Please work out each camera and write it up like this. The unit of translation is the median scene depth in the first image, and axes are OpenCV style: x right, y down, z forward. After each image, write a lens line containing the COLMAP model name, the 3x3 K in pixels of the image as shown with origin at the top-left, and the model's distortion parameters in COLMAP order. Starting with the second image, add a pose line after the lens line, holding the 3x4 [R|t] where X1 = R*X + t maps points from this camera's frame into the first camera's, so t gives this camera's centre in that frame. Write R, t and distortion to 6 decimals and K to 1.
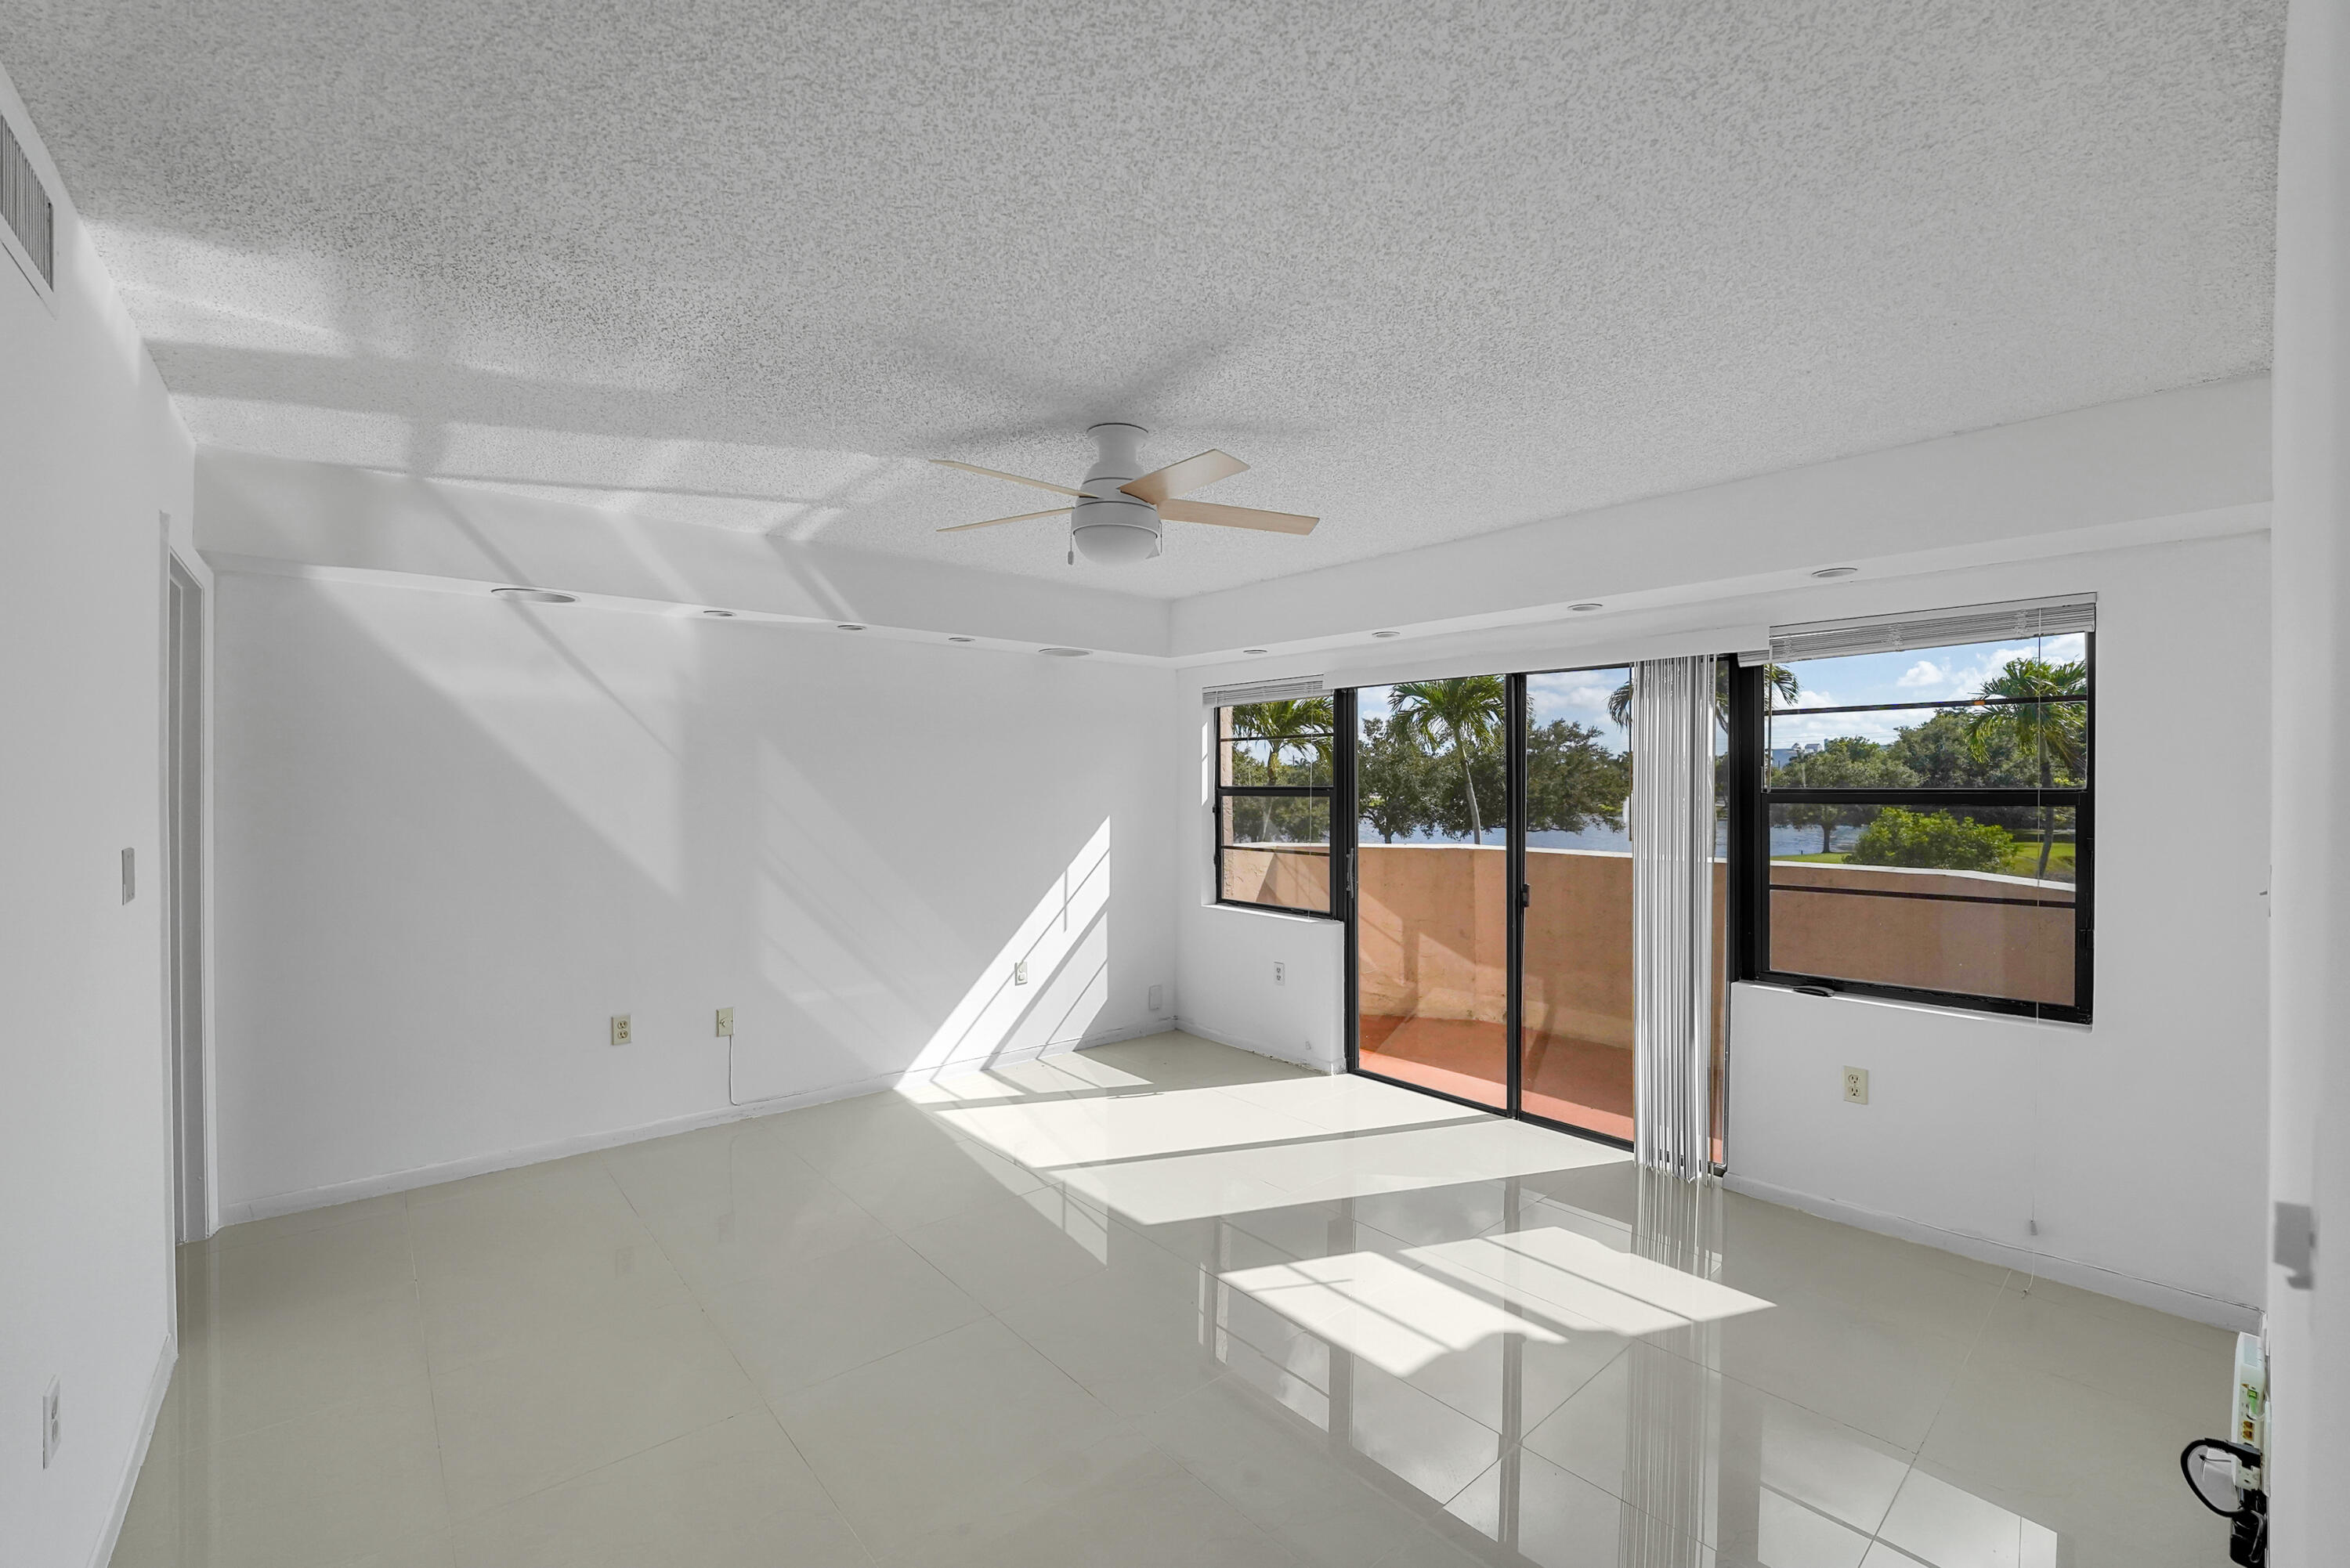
lens RADIAL K [[964.9, 0, 1182.2], [0, 964.9, 789.6], [0, 0, 1]] dist [-0.029798, 0.003996]
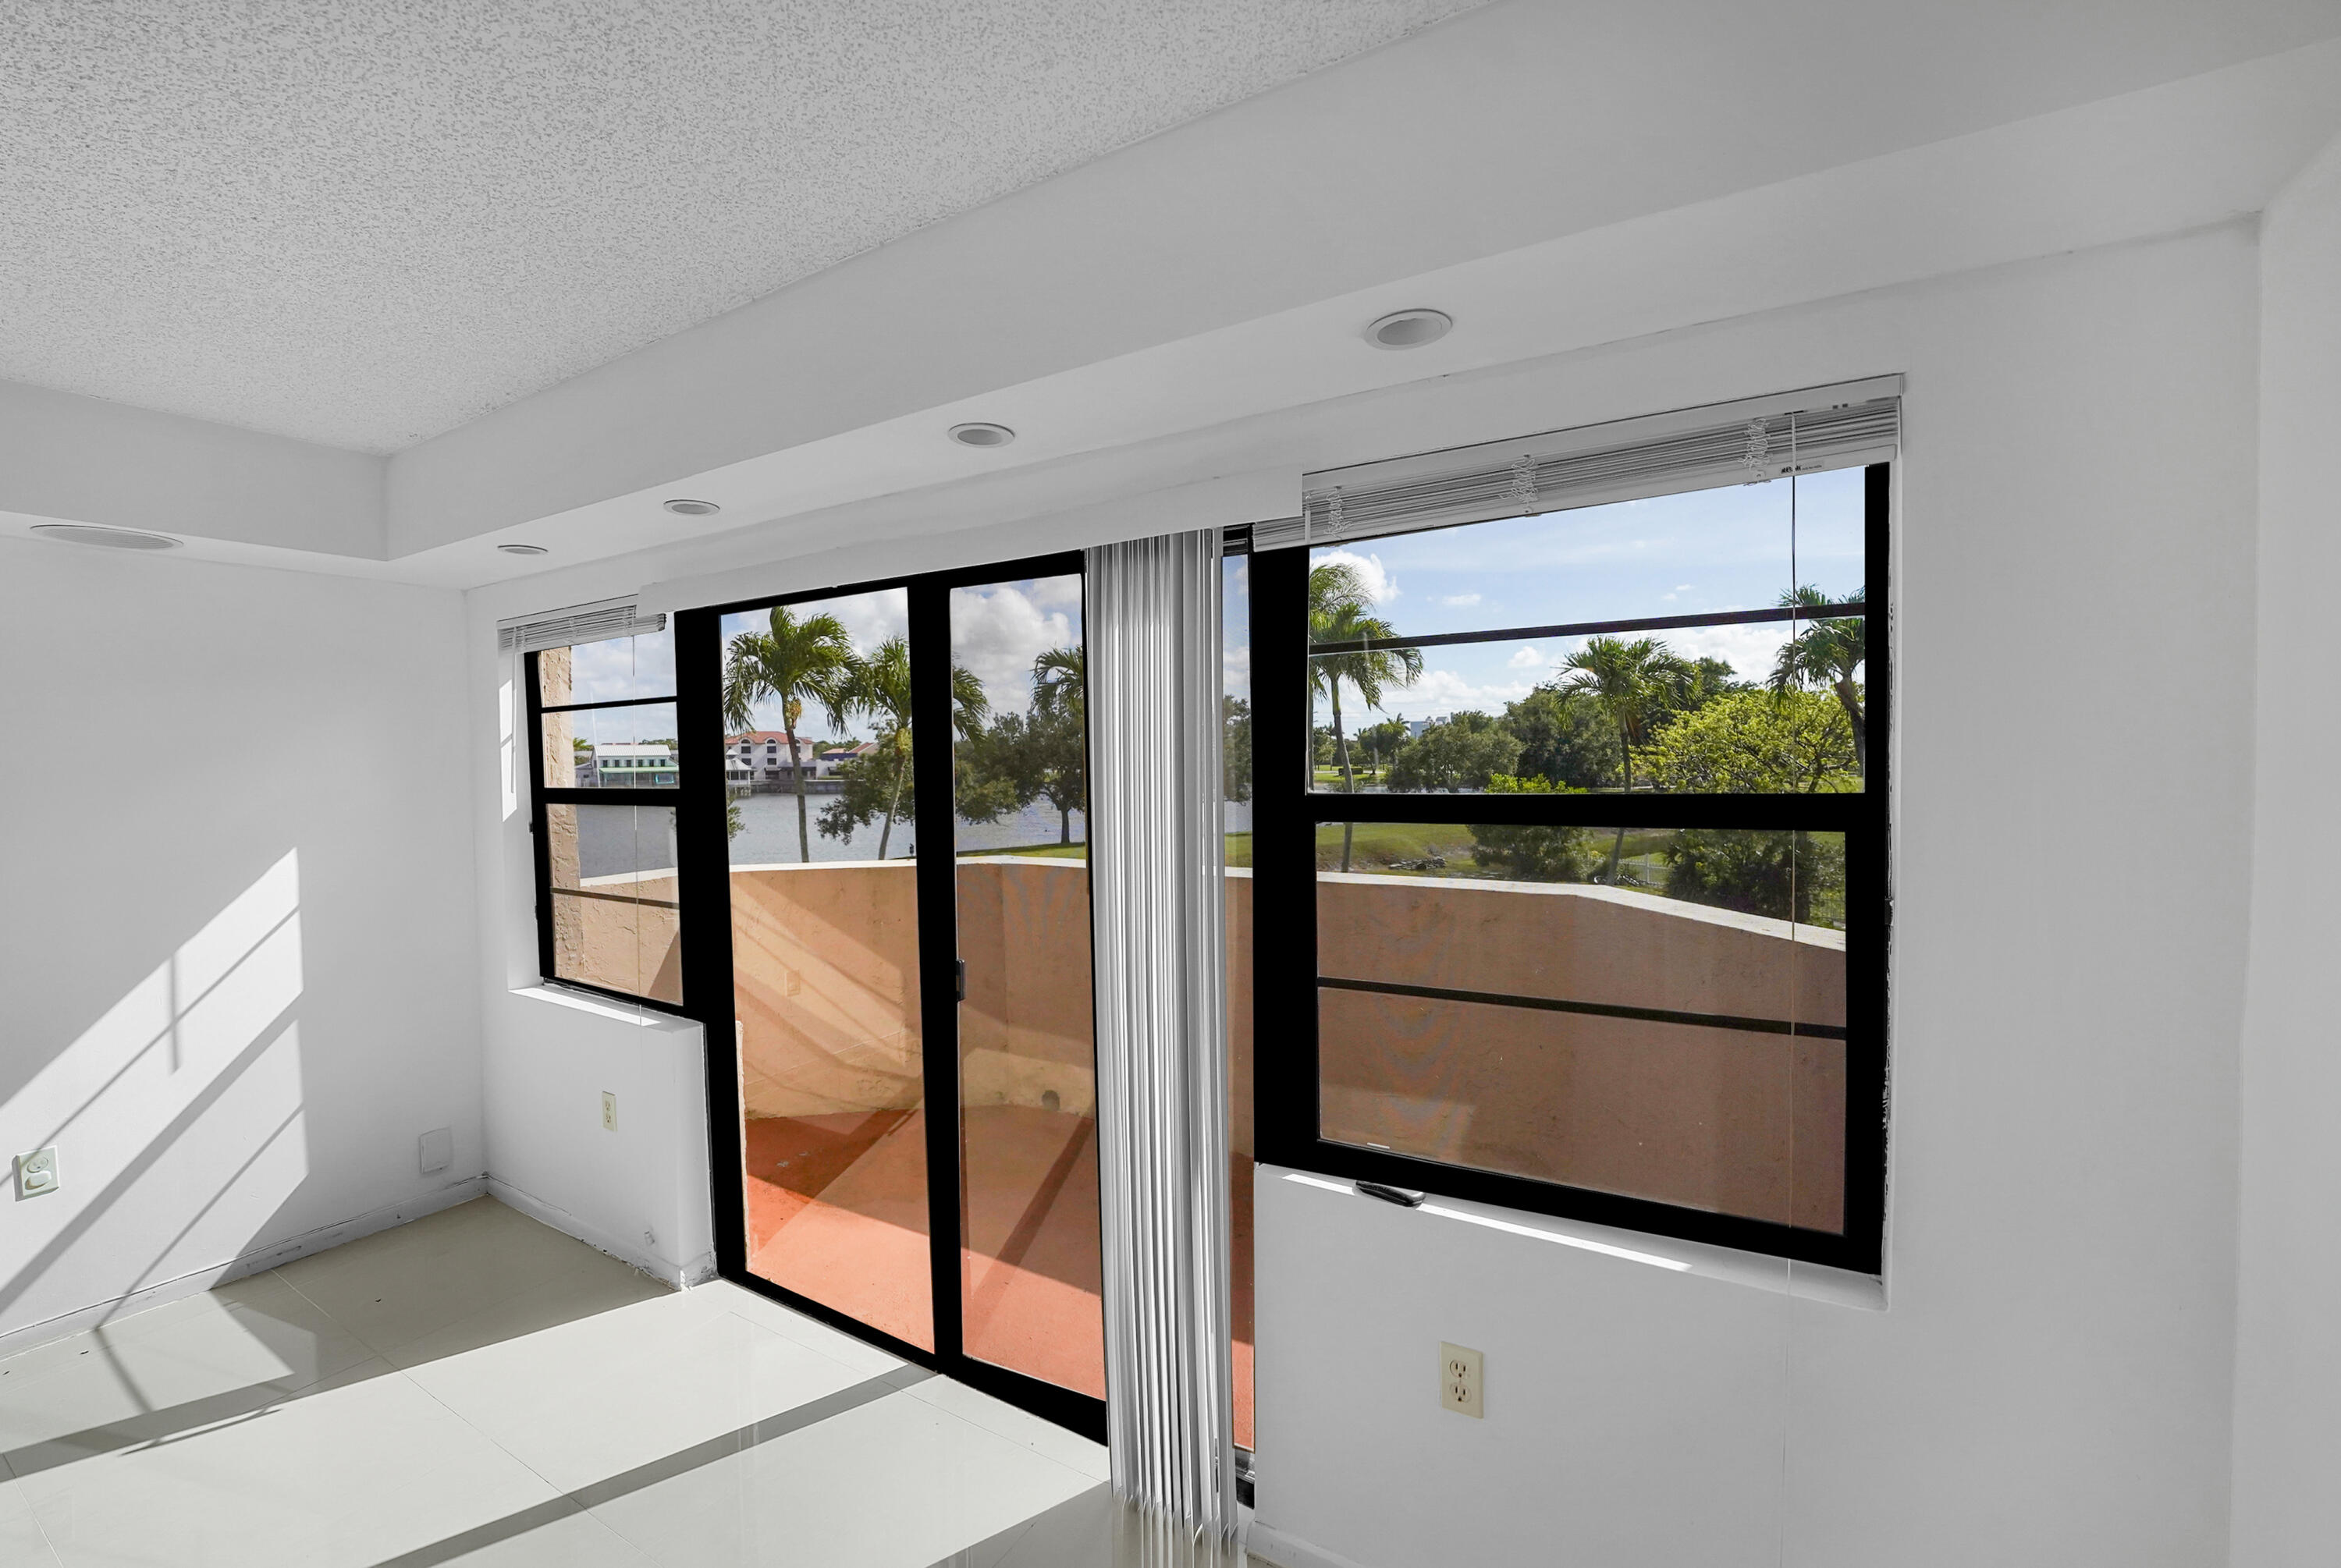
lens RADIAL K [[961.2, 0, 1180.8], [0, 961.2, 790.9], [0, 0, 1]] dist [-0.029798, 0.003996]
pose [[0.949611, -0.027171, 0.312250, 0.262521], [0.018512, 0.999358, 0.030665, -0.013938], [-0.312883, -0.023340, 0.949505, 0.361284]]
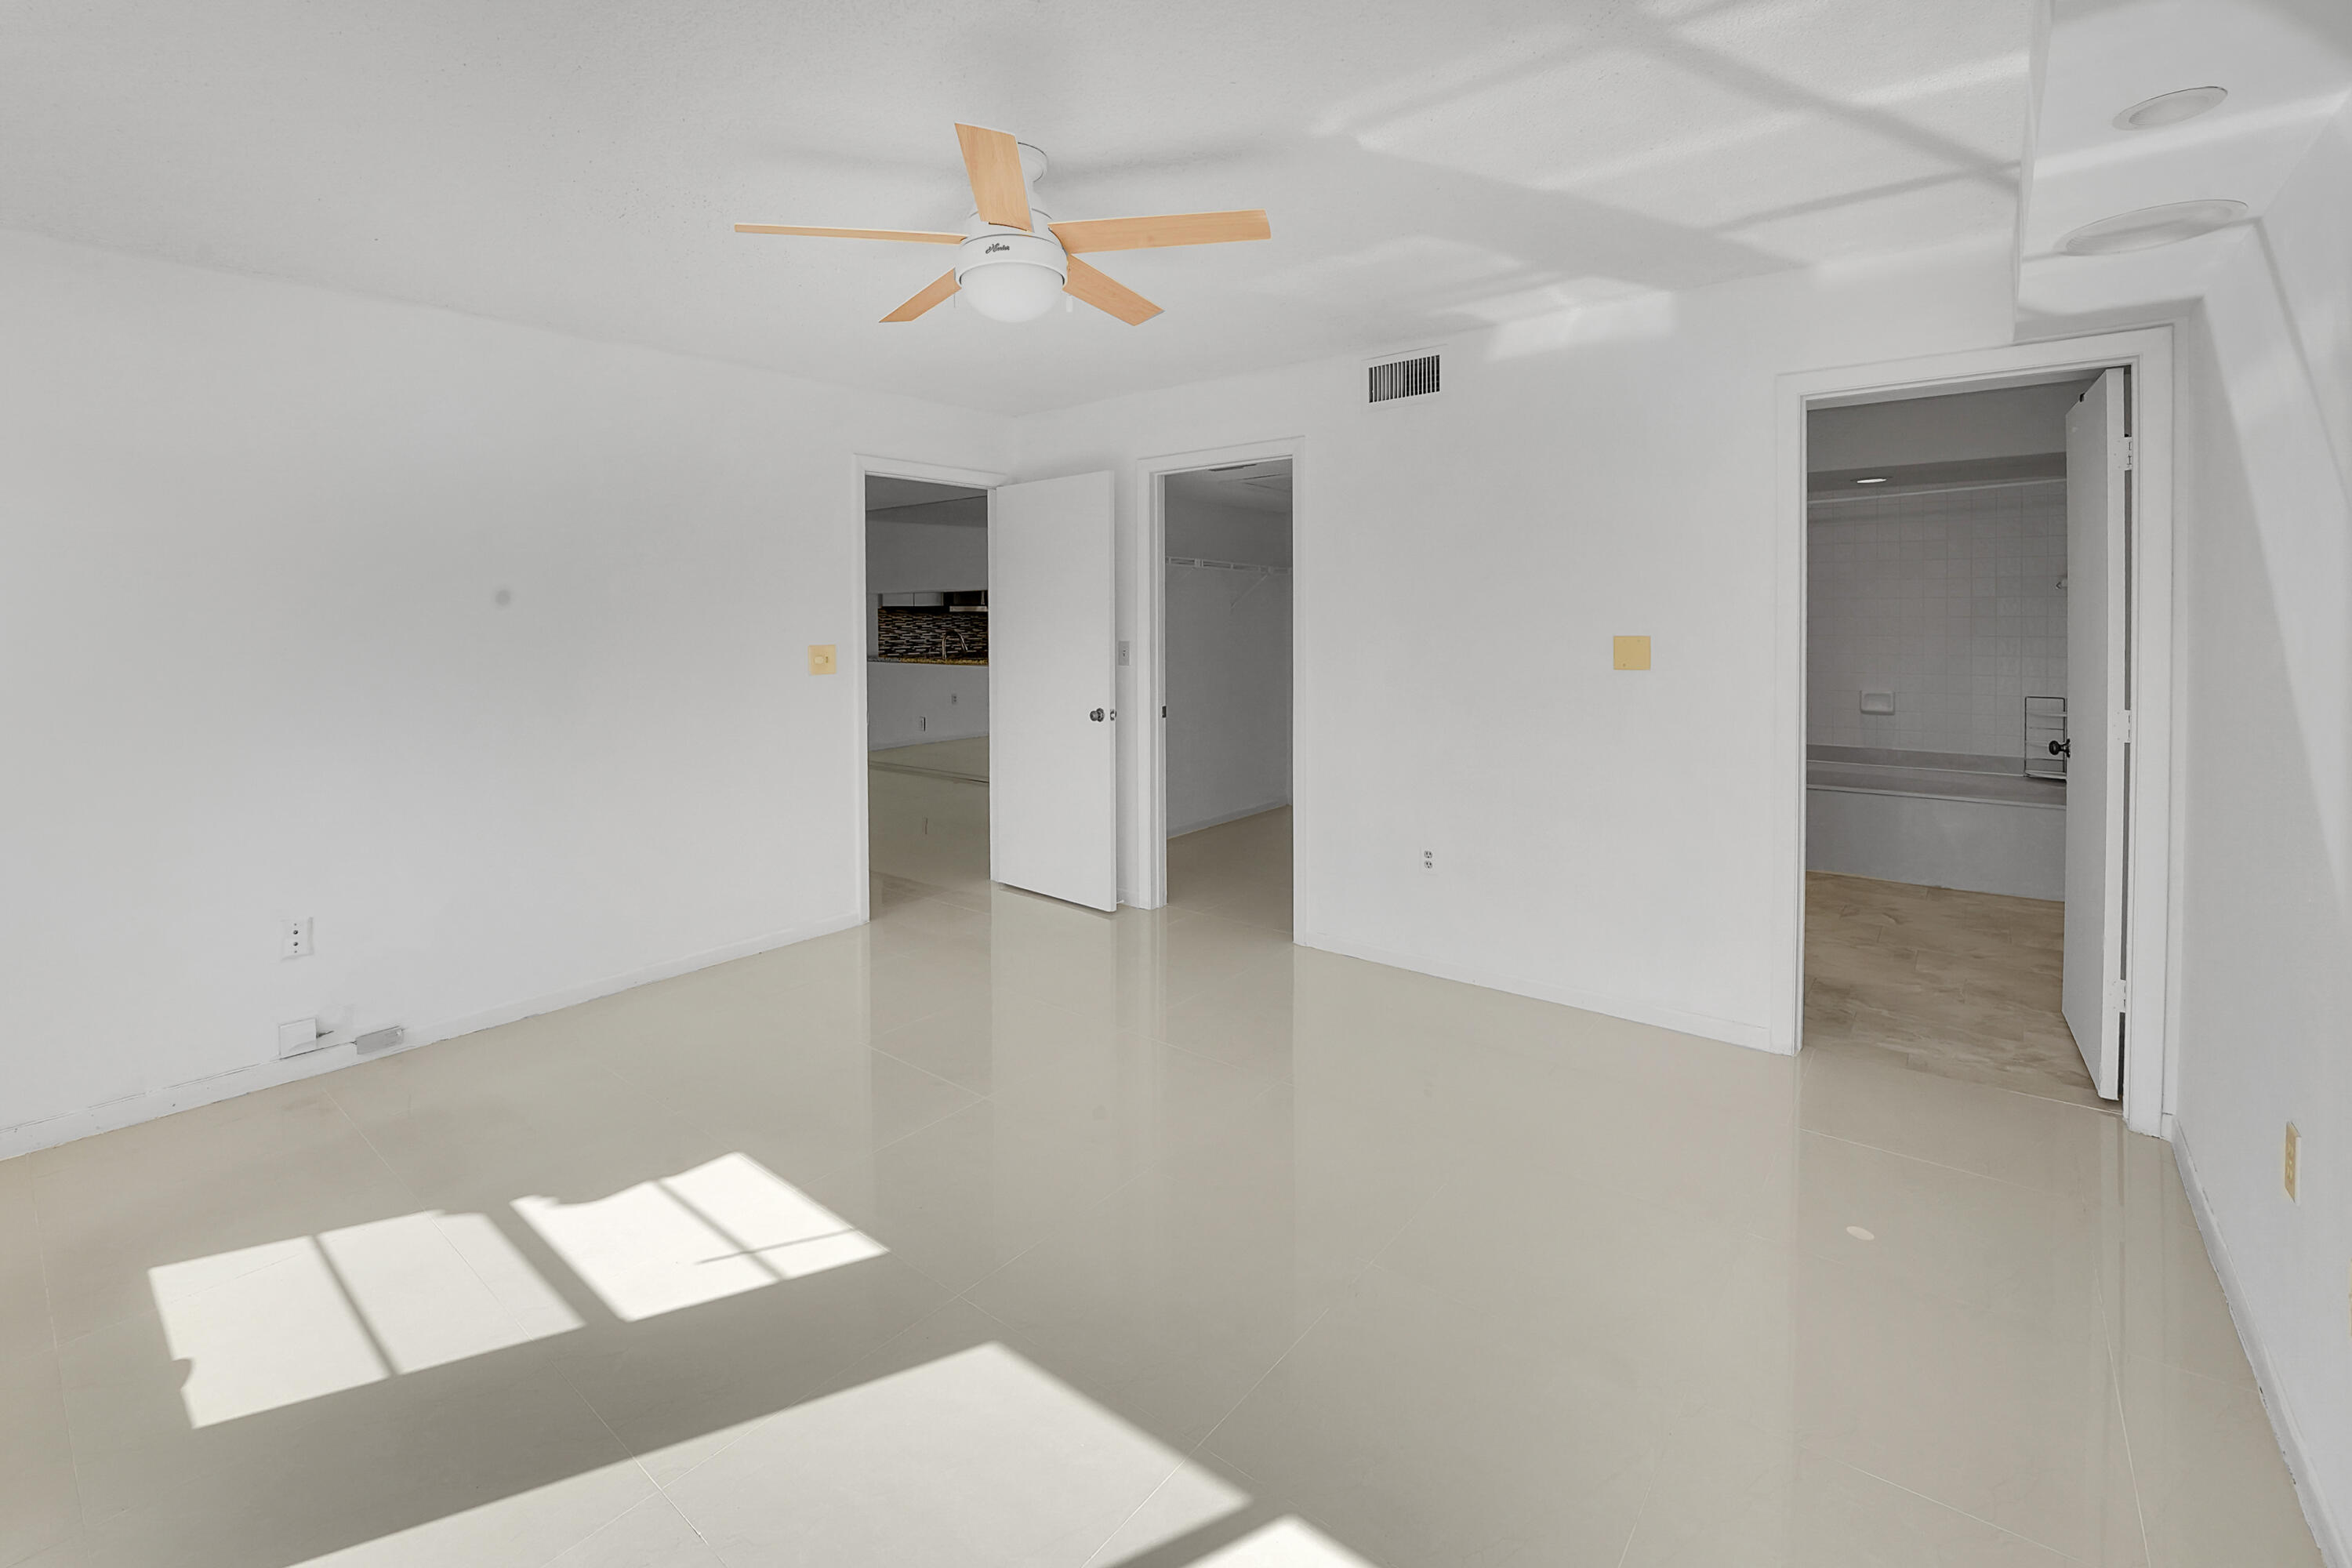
lens RADIAL K [[1015.6, 0, 1157.1], [0, 1015.6, 626.0], [0, 0, 1]] dist [-0.012515, -0.000639]
pose [[-0.983846, 0.006658, -0.178892, -0.015446], [0.004409, 0.999906, 0.012970, 0.008516], [0.178961, 0.011972, -0.983783, 1.027785]]
